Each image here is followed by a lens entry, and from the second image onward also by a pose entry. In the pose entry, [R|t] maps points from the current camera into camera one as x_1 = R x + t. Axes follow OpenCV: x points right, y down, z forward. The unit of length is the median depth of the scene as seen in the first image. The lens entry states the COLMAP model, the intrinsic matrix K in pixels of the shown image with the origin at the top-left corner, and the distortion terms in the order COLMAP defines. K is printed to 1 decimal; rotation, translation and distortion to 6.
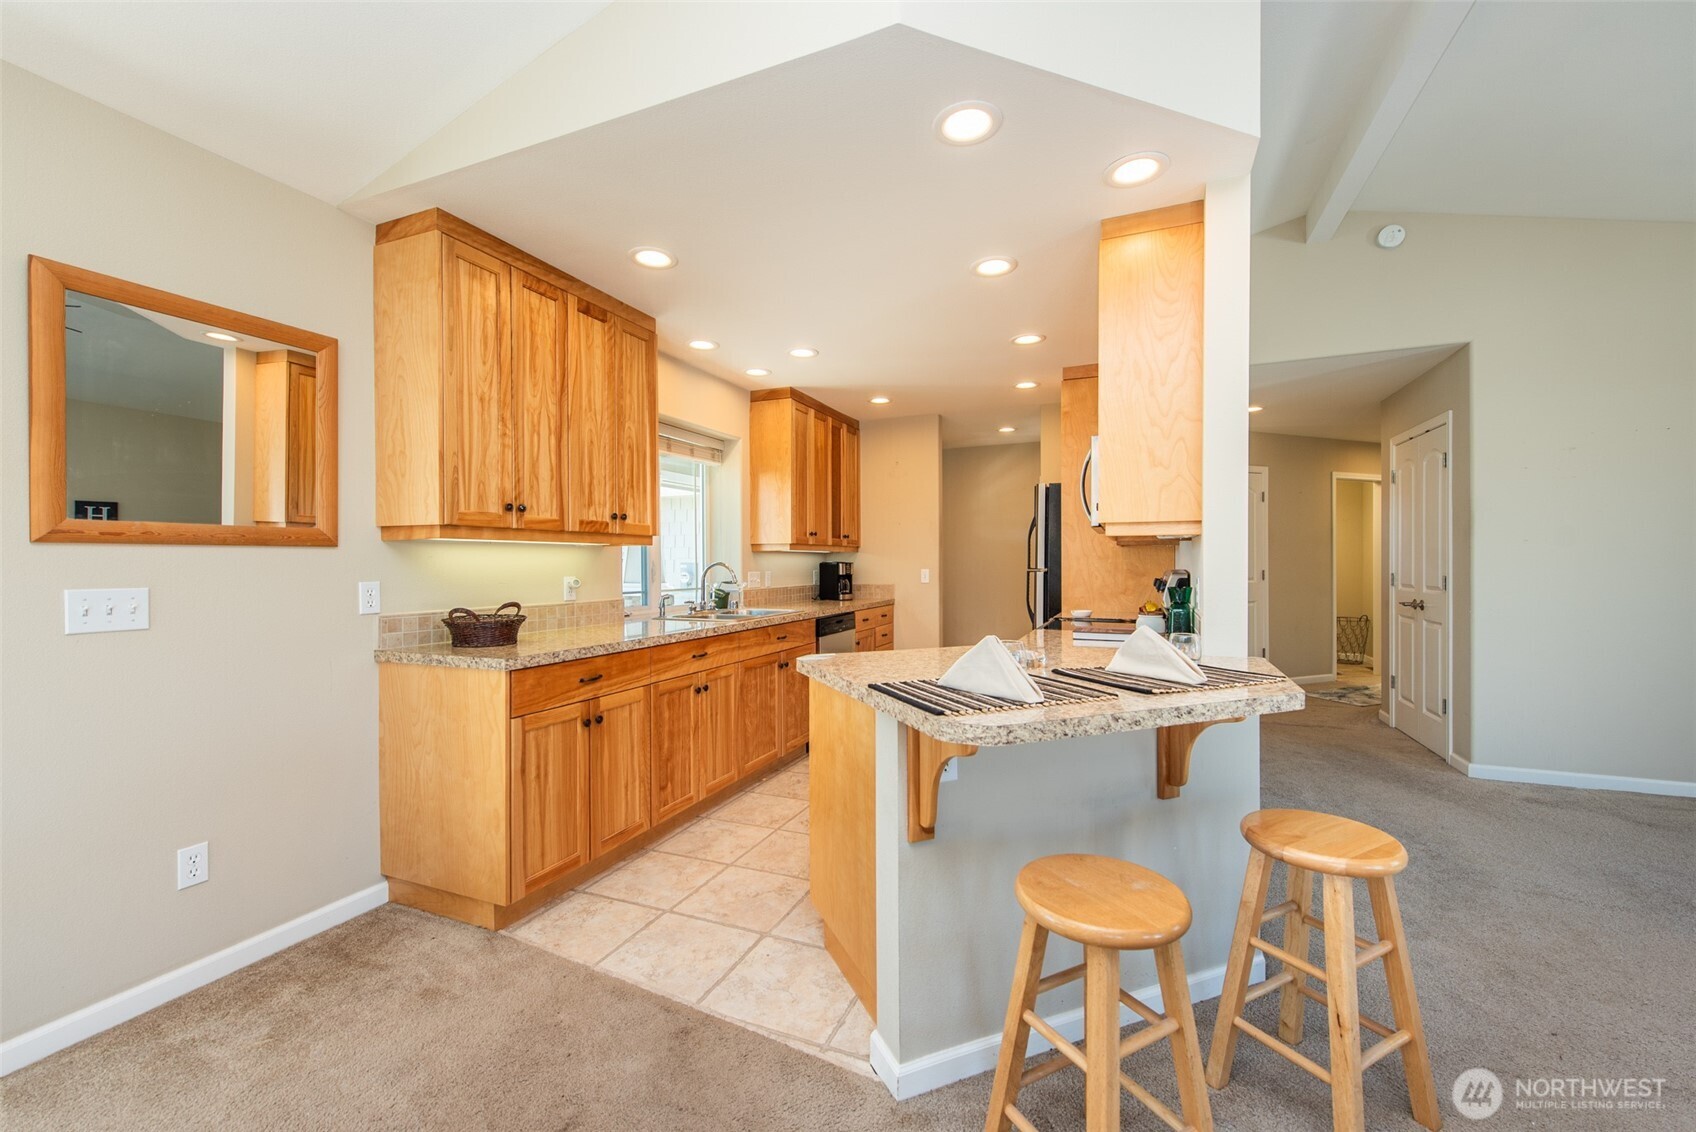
lens RADIAL K [[710.6, 0, 848.0], [0, 710.6, 566.0], [0, 0, 1]] dist [0.001040, -0.000063]
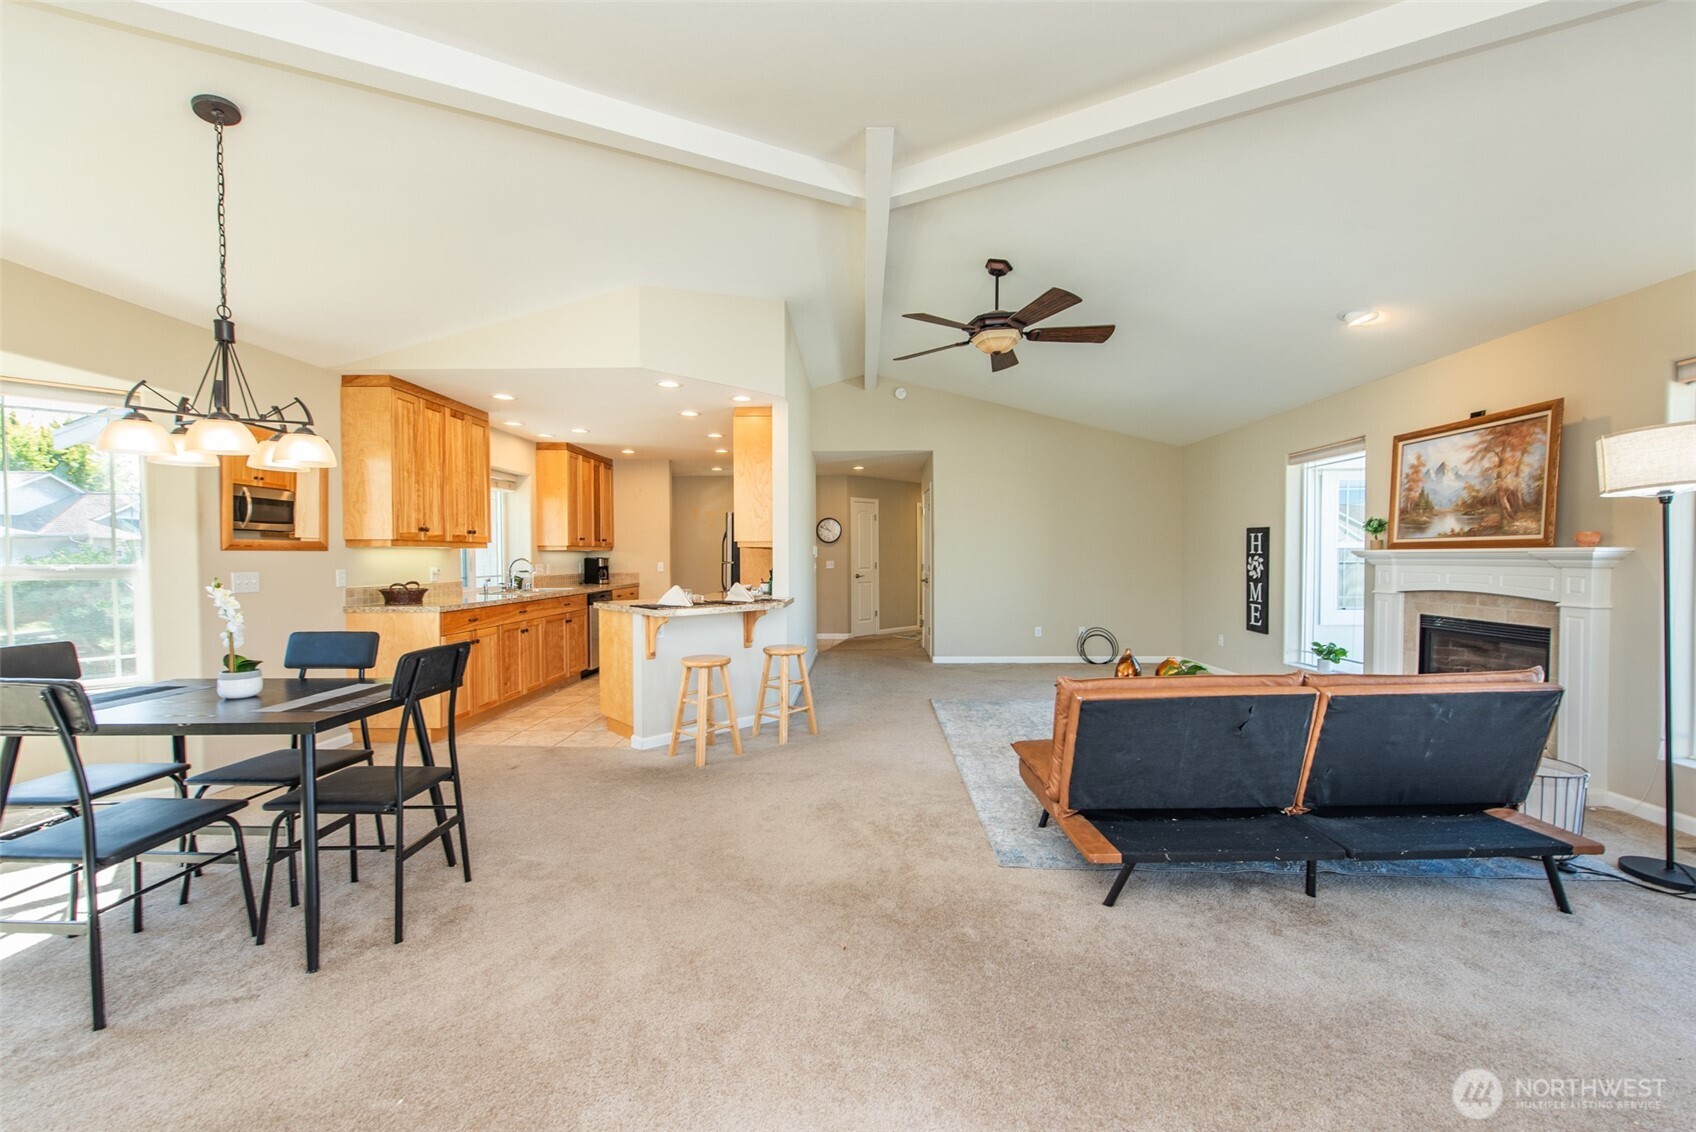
lens RADIAL K [[661.6, 0, 843.4], [0, 661.6, 570.8], [0, 0, 1]] dist [0.020222, -0.006907]
pose [[0.933892, -0.007044, 0.357487, -0.055396], [0.001123, 0.999859, 0.016767, -0.001373], [-0.357554, -0.015257, 0.933768, -0.800638]]
